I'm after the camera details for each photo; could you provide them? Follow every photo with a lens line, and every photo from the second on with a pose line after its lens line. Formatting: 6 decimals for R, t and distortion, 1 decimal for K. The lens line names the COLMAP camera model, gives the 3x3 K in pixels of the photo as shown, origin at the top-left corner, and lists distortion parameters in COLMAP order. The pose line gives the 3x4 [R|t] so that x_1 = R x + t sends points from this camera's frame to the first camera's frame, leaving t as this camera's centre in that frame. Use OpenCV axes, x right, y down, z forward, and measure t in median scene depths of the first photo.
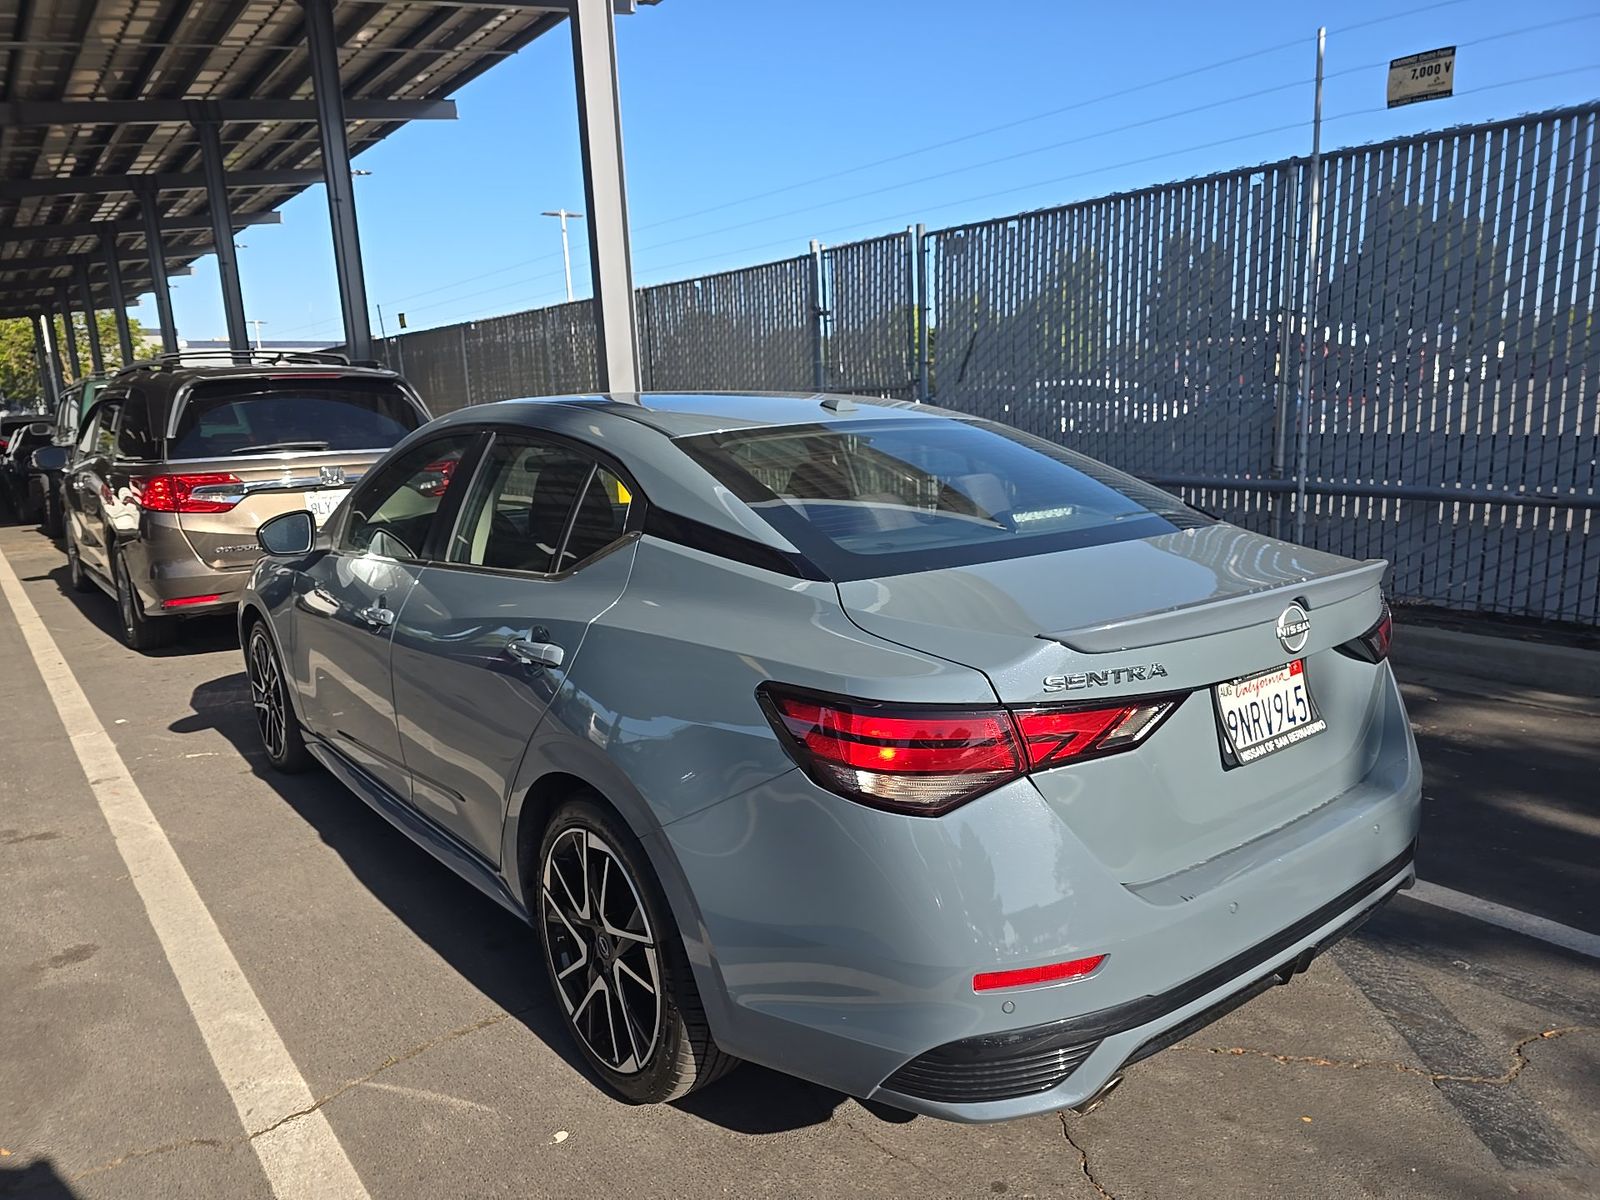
lens RADIAL K [[1071.1, 0, 806.8], [0, 1071.1, 602.7], [0, 0, 1]] dist [0.074178, -0.063000]
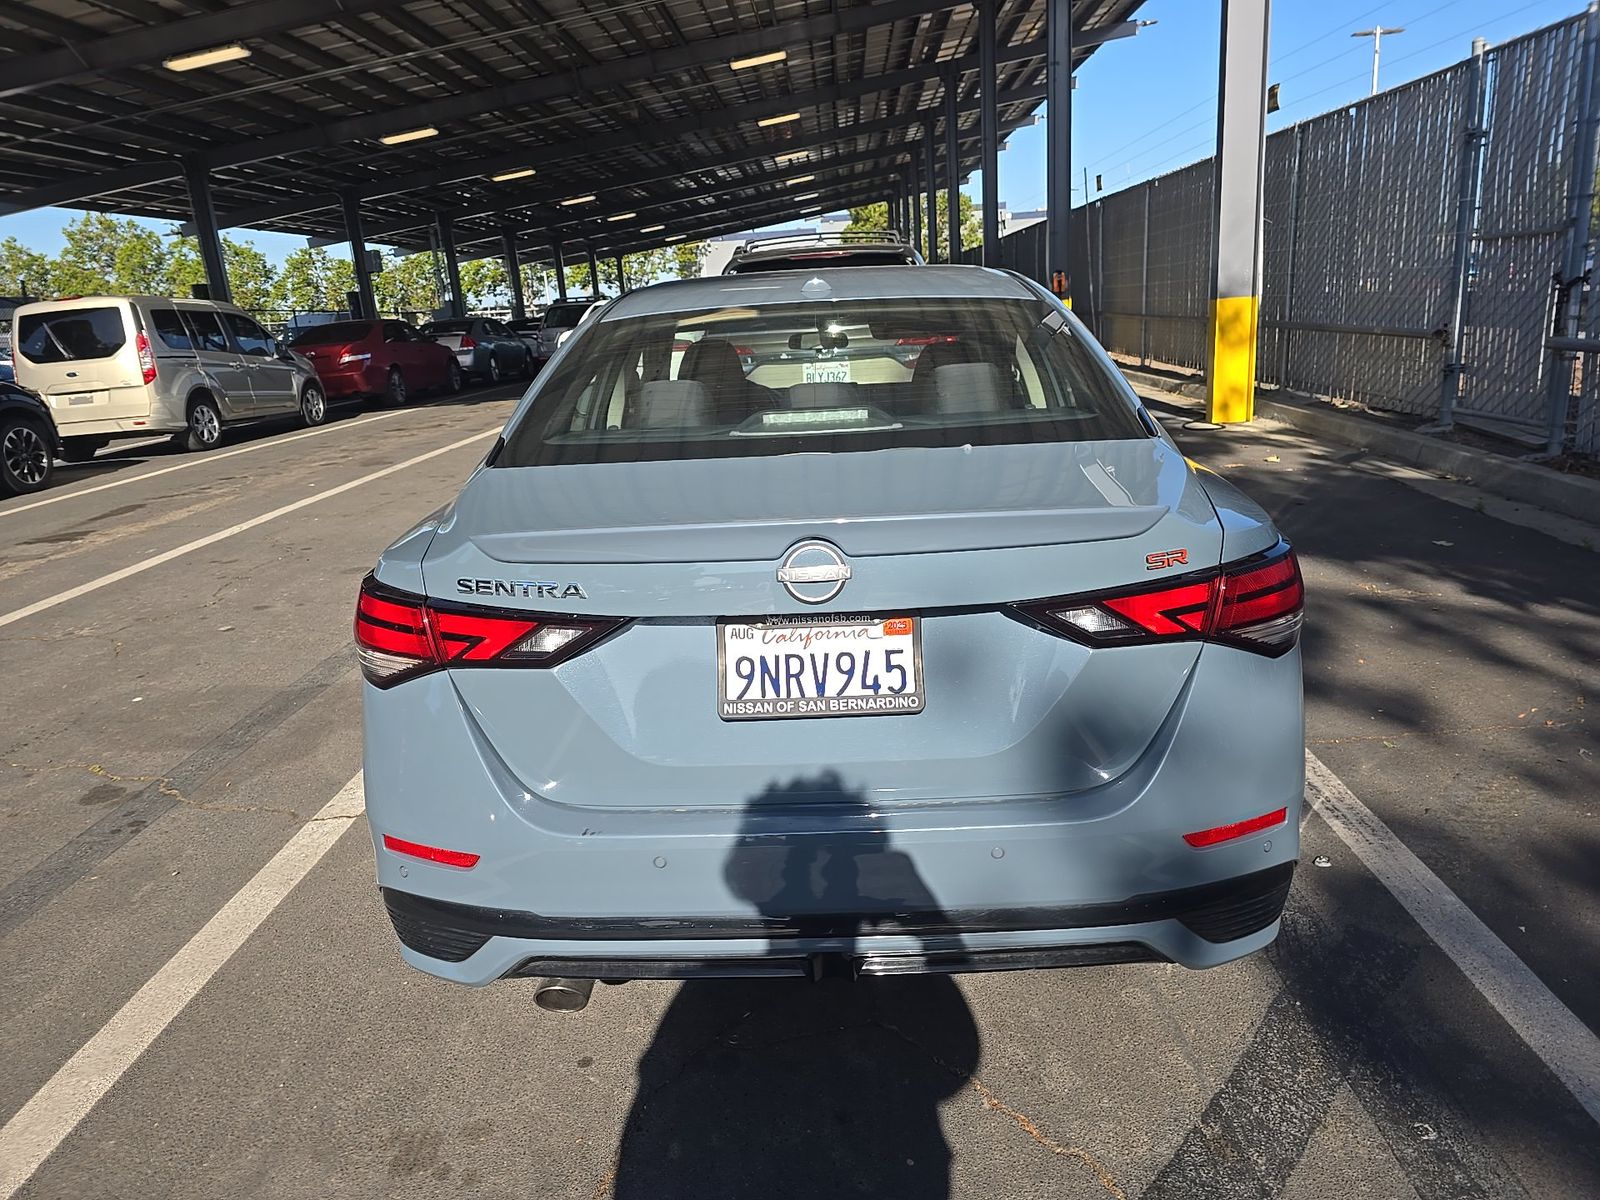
lens RADIAL K [[1071.1, 0, 806.8], [0, 1071.1, 602.7], [0, 0, 1]] dist [0.074178, -0.063000]
pose [[0.775674, 0.165430, -0.609068, 0.863449], [-0.091020, 0.984270, 0.151421, -0.070617], [0.624537, -0.062016, 0.778529, 0.332278]]
